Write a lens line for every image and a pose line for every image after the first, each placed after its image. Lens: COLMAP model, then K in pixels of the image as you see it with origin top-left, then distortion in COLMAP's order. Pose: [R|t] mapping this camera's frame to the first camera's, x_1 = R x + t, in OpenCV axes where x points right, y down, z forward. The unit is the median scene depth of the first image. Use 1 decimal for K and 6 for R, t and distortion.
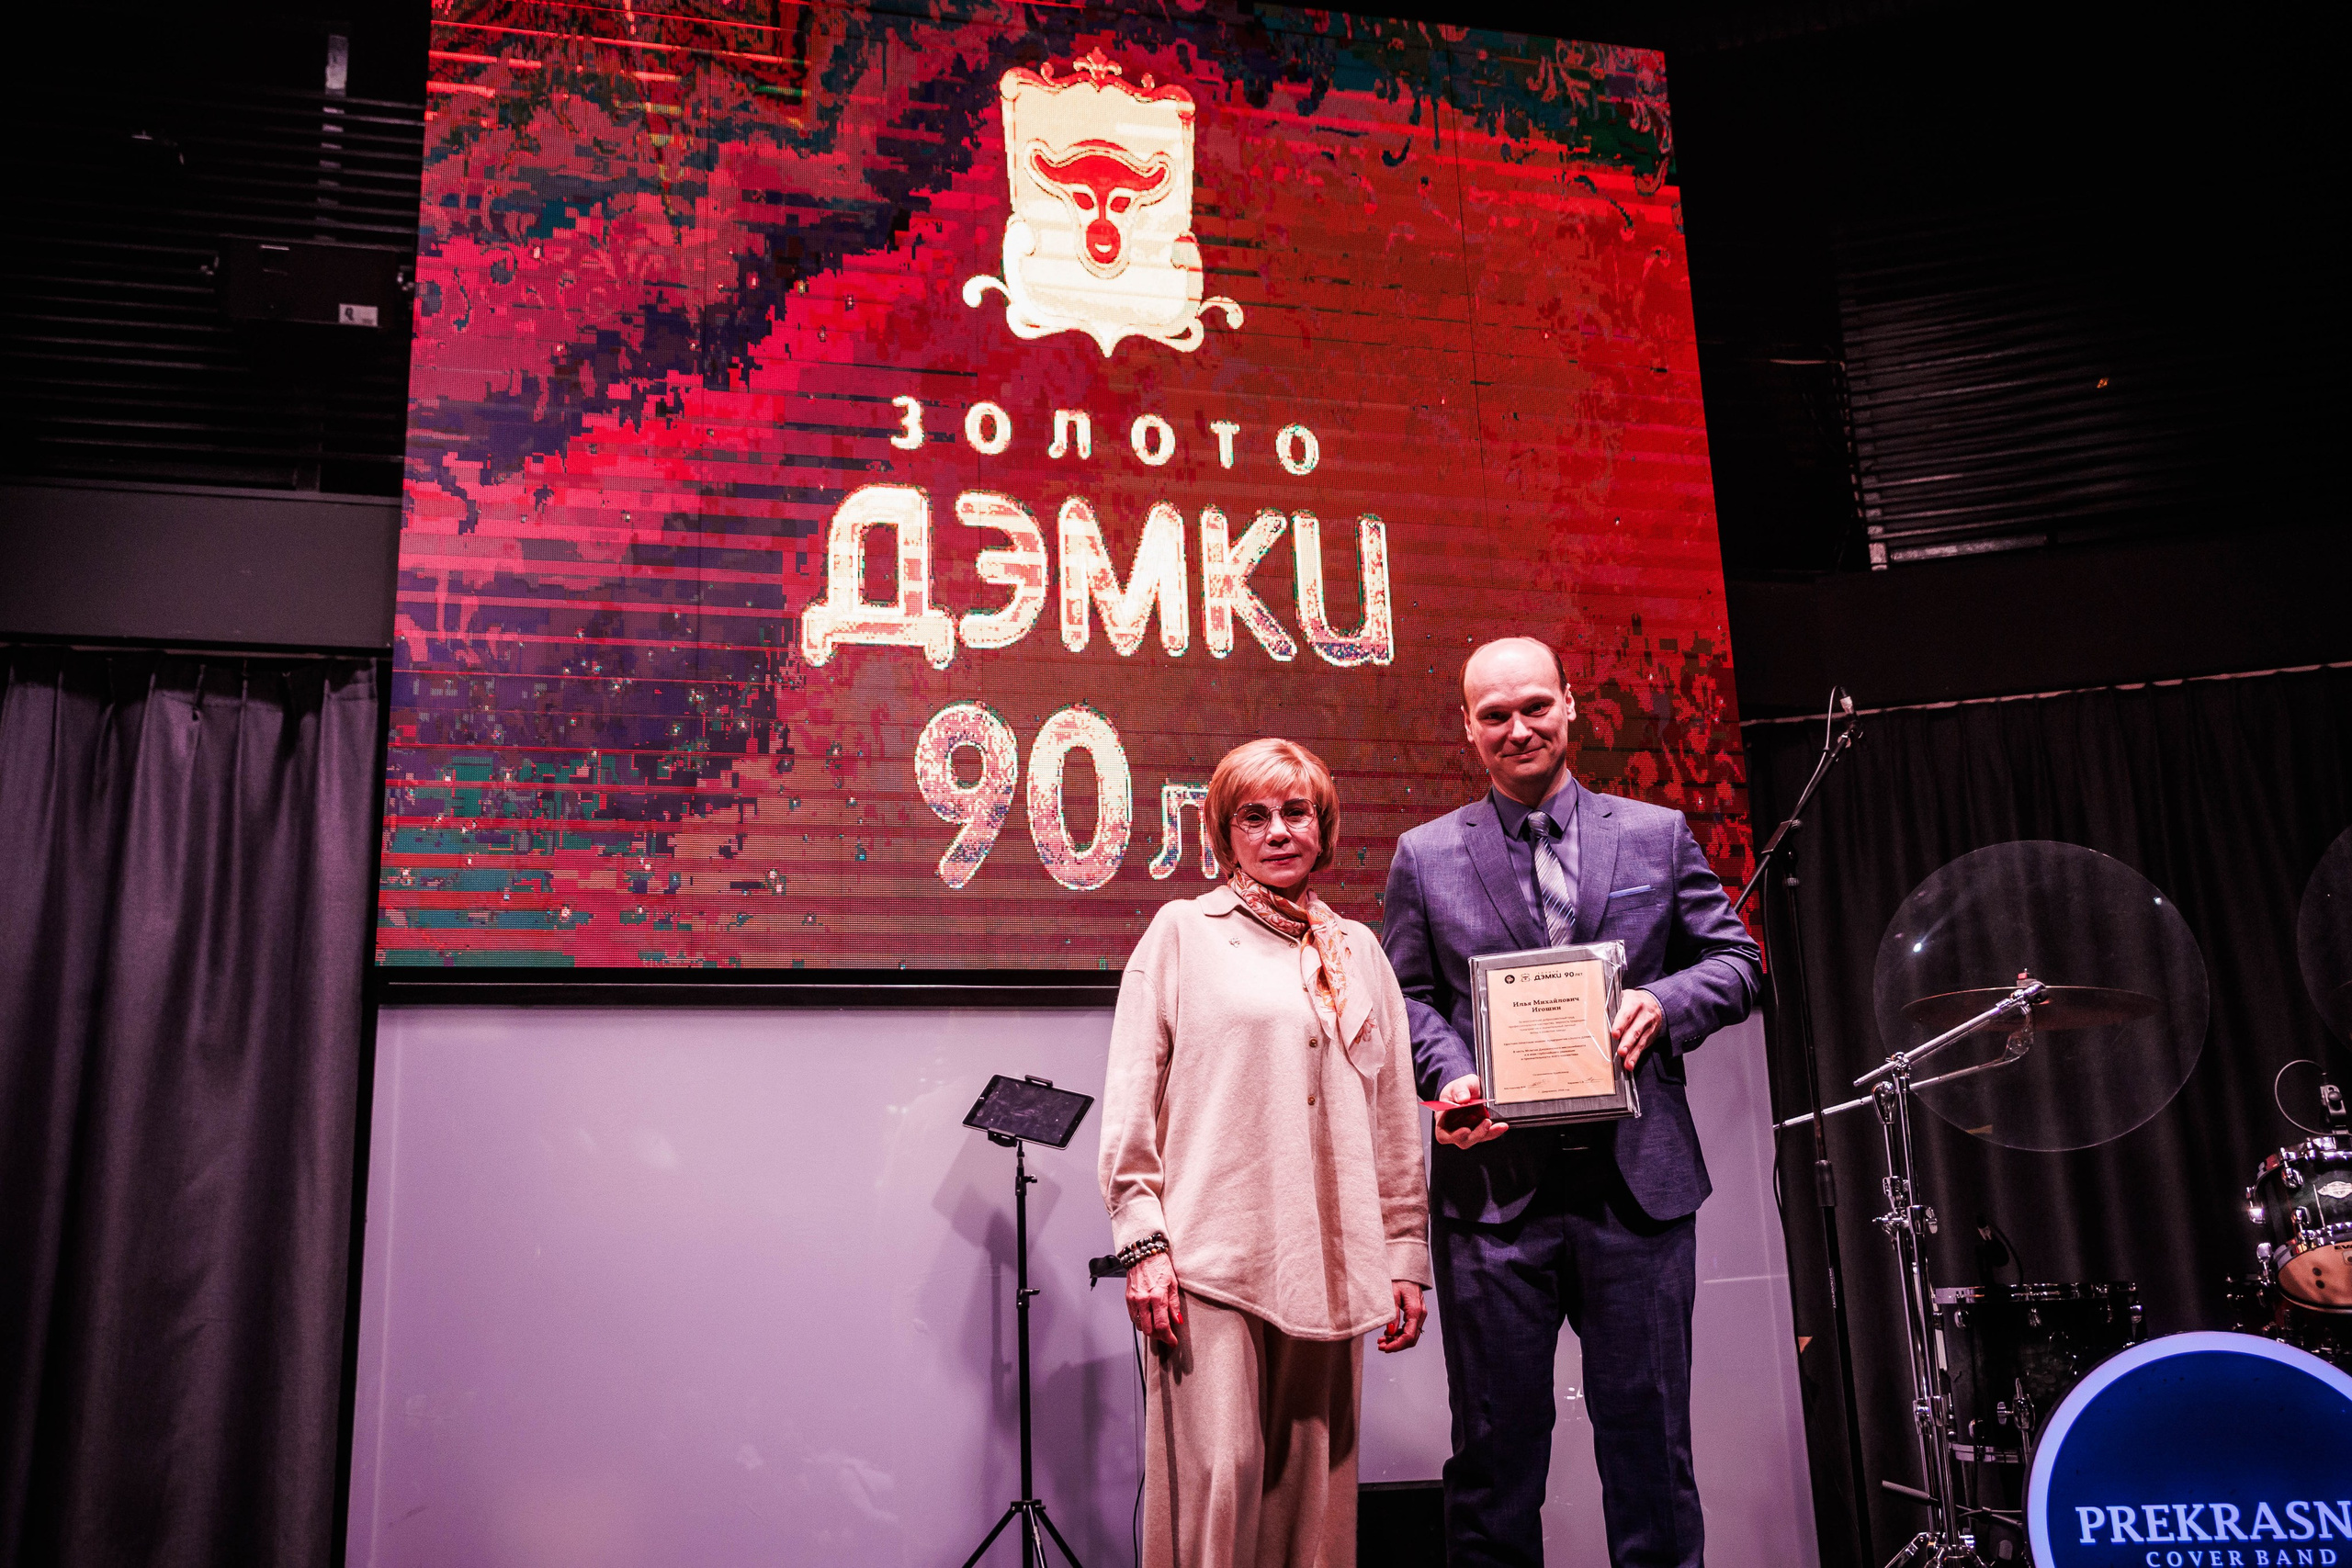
lens RADIAL K [[2140.2, 0, 1169.5], [0, 2140.2, 770.9], [0, 0, 1]] dist [-0.000793, 0.000000]
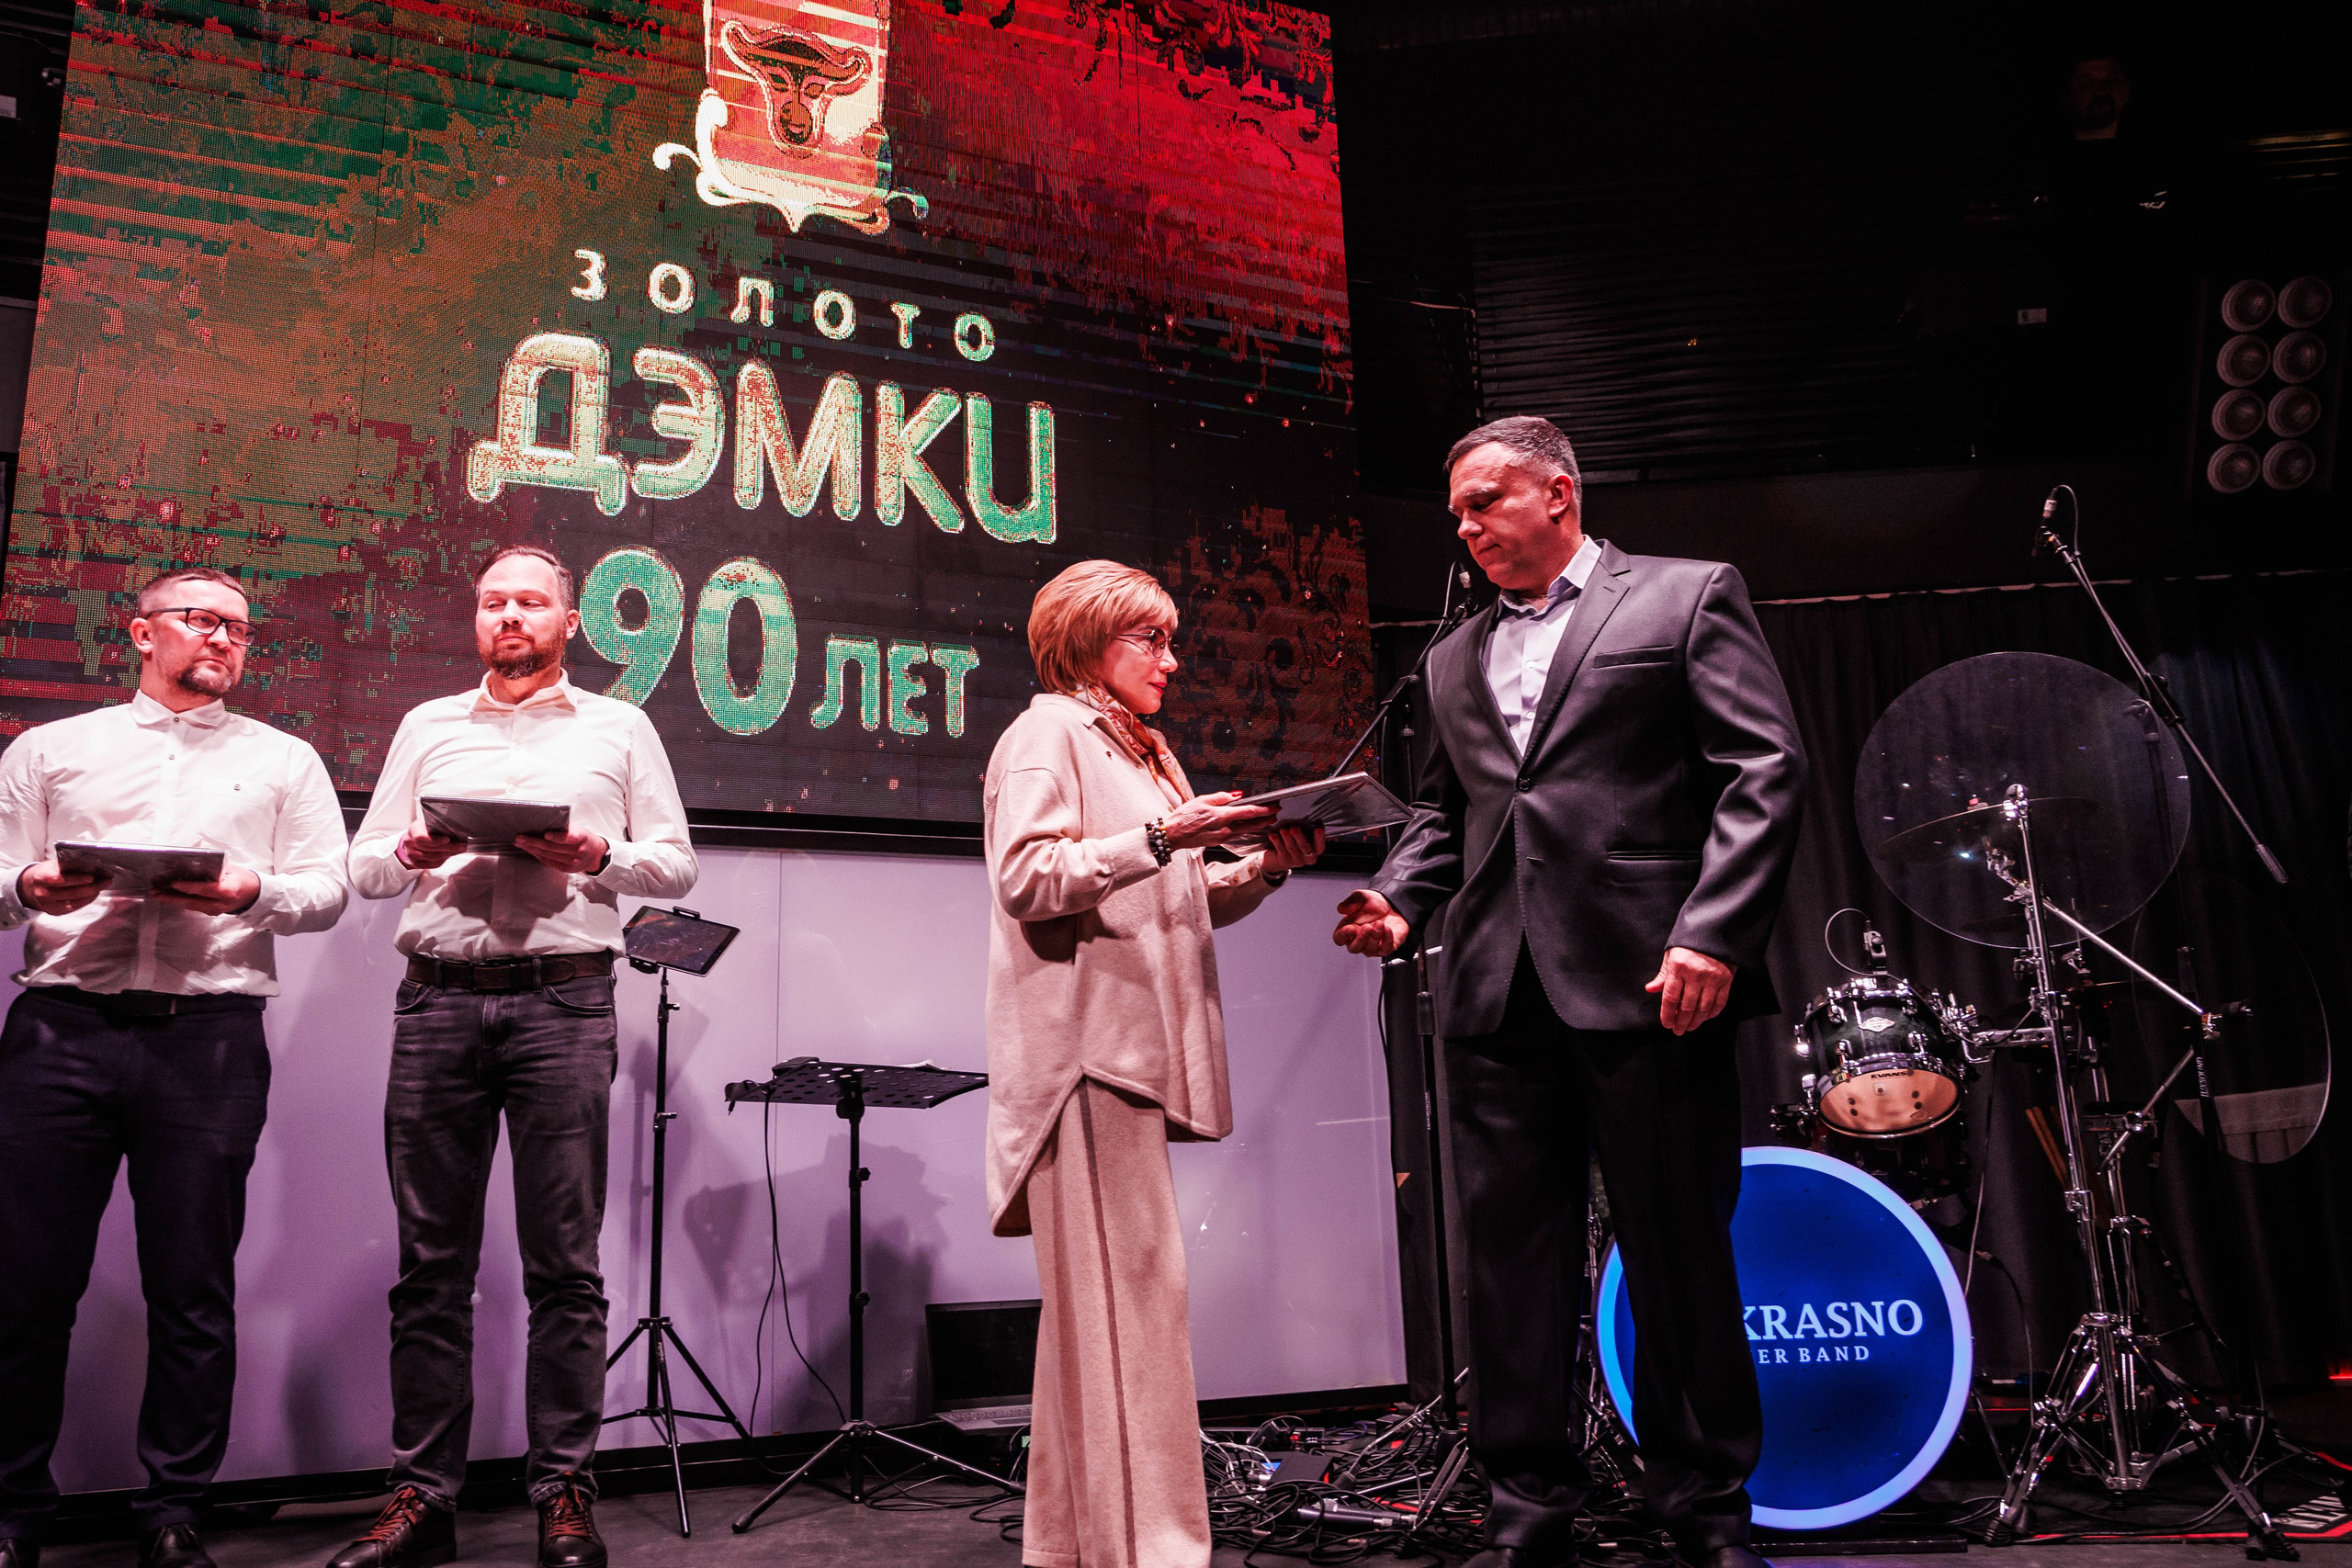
lens RADIAL K [[1788.0, 0, 1171.0], [0, 1788.0, 776.5], [0, 0, 1]] dist [-0.020794, 0.024542]
pose [[0.988469, 0.037364, 0.146744, 0.036994], [-0.041037, 0.998914, 0.022081, 0.047365], [-0.145759, -0.027849, 0.988928, 0.113614]]
